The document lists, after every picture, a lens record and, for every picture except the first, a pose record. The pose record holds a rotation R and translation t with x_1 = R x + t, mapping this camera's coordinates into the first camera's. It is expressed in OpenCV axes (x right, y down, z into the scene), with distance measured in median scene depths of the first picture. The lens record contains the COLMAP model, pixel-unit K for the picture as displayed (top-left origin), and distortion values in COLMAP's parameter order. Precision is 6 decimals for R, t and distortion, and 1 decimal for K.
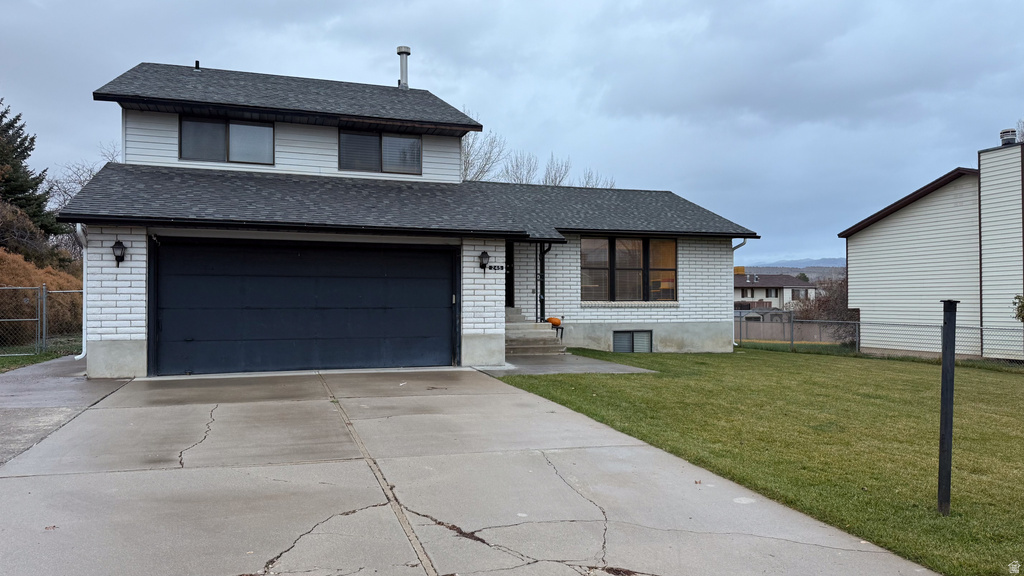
lens RADIAL K [[786.1, 0, 512.0], [0, 786.1, 288.0], [0, 0, 1]] dist [0.147125, -0.290419]
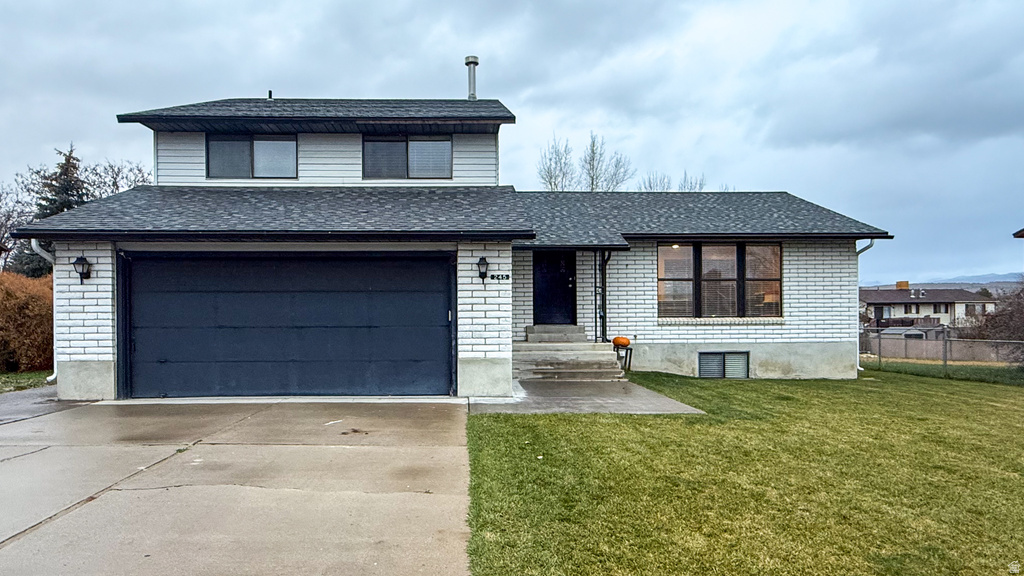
lens RADIAL K [[612.8, 0, 511.8], [0, 612.8, 318.7], [0, 0, 1]] dist [-0.001181, 0.001829]
pose [[0.950087, -0.006316, -0.311920, 0.153905], [0.010895, 0.999857, 0.012941, 0.007580], [0.311793, -0.015694, 0.950020, 0.324812]]
